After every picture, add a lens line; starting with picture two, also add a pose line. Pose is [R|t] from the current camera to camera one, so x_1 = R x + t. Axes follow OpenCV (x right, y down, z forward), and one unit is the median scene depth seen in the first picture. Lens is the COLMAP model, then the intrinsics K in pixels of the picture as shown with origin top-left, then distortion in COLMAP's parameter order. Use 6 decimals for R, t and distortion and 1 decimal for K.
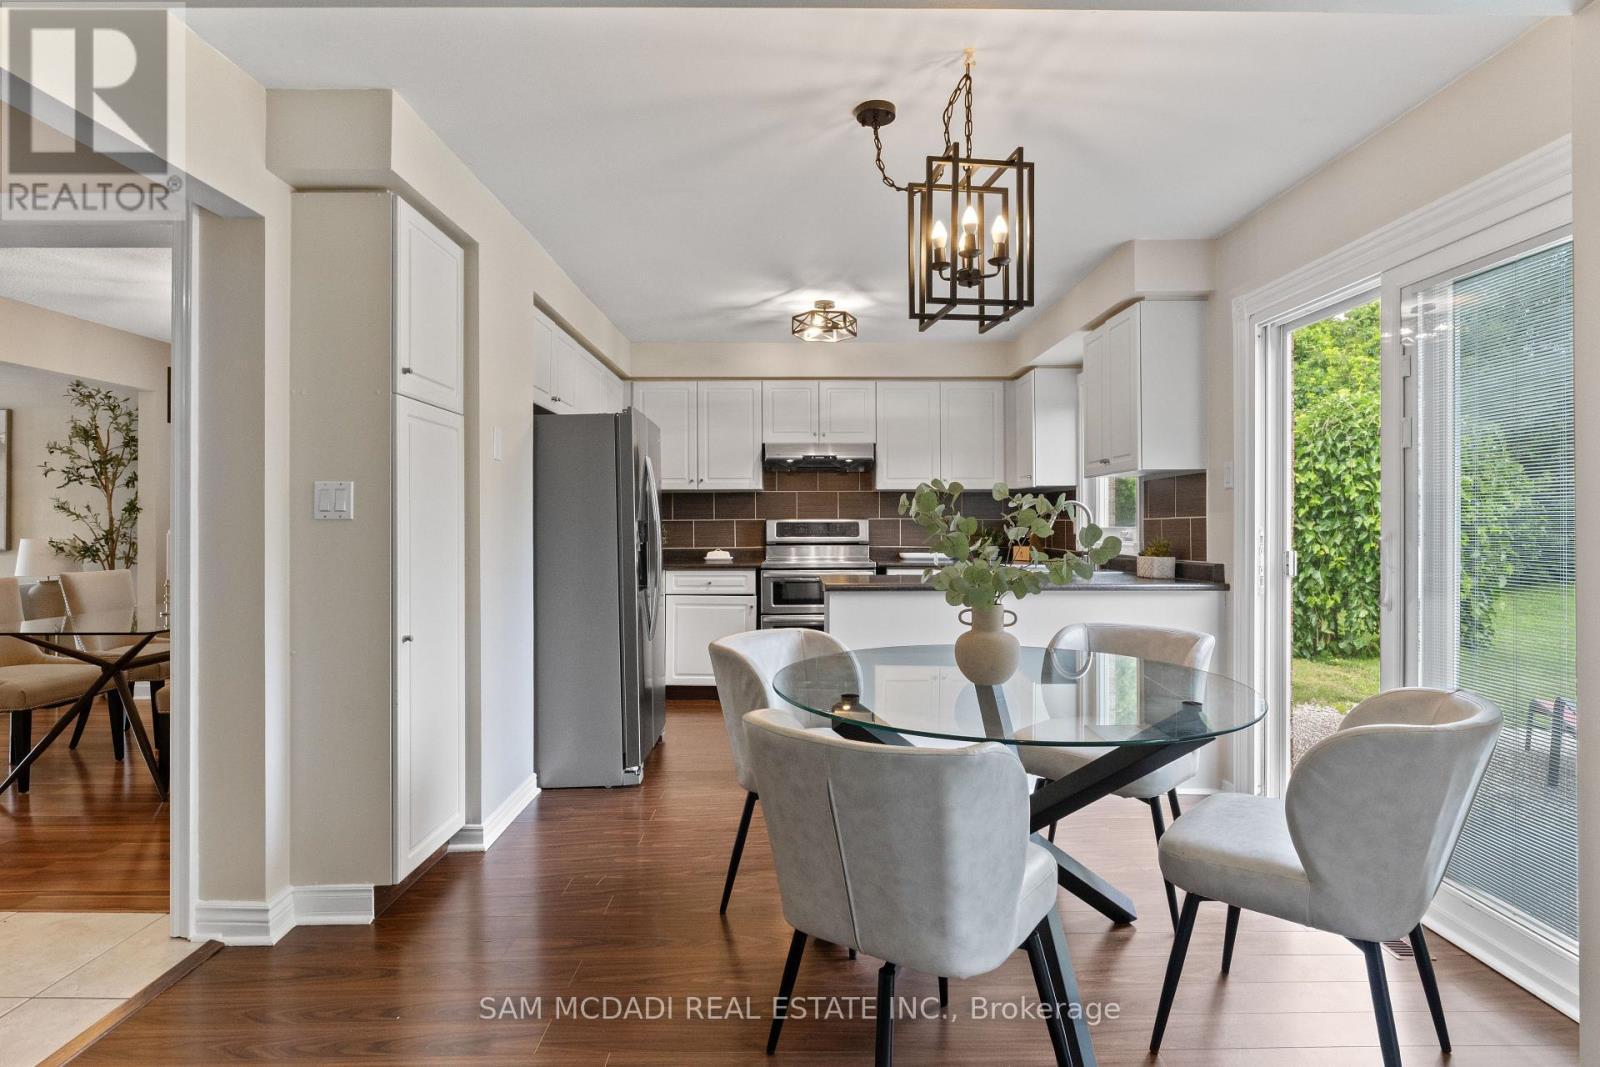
lens RADIAL K [[820.3, 0, 793.3], [0, 820.3, 523.9], [0, 0, 1]] dist [0.003455, 0.000611]
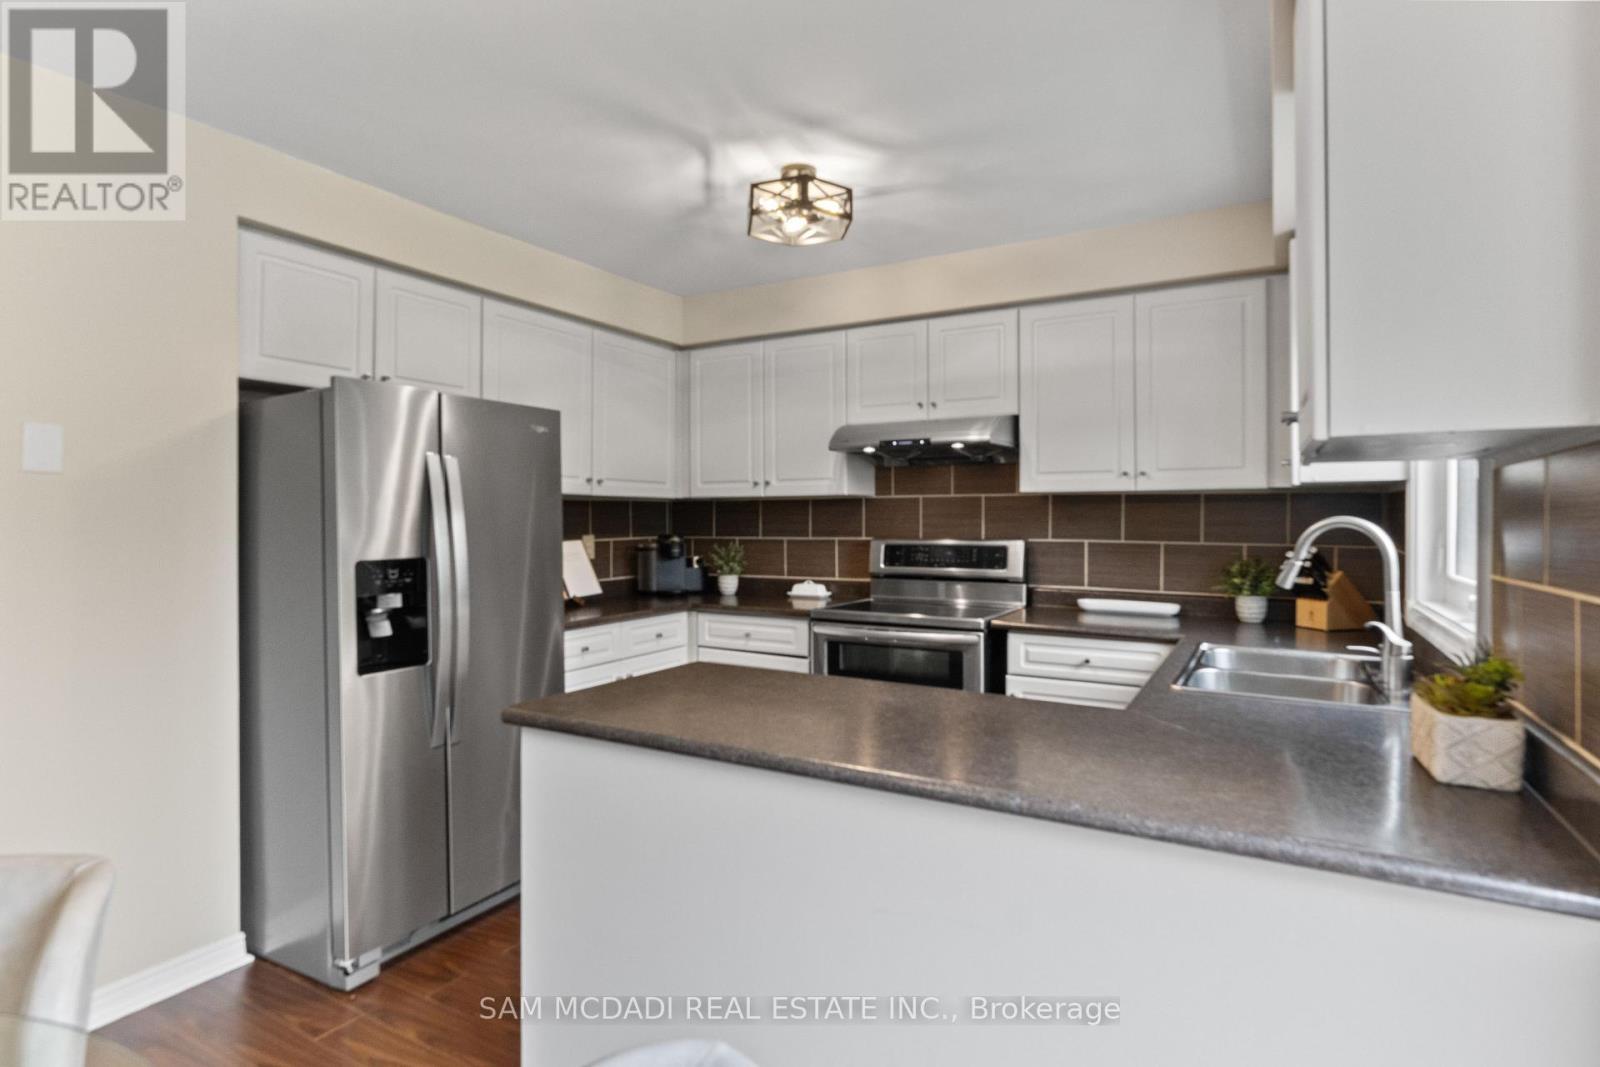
lens RADIAL K [[820.3, 0, 793.3], [0, 820.3, 523.9], [0, 0, 1]] dist [0.003455, 0.000611]
pose [[0.862804, 0.004841, -0.505516, 0.259076], [-0.002443, 0.999982, 0.005408, -0.022263], [0.505533, -0.003431, 0.862800, 0.405546]]
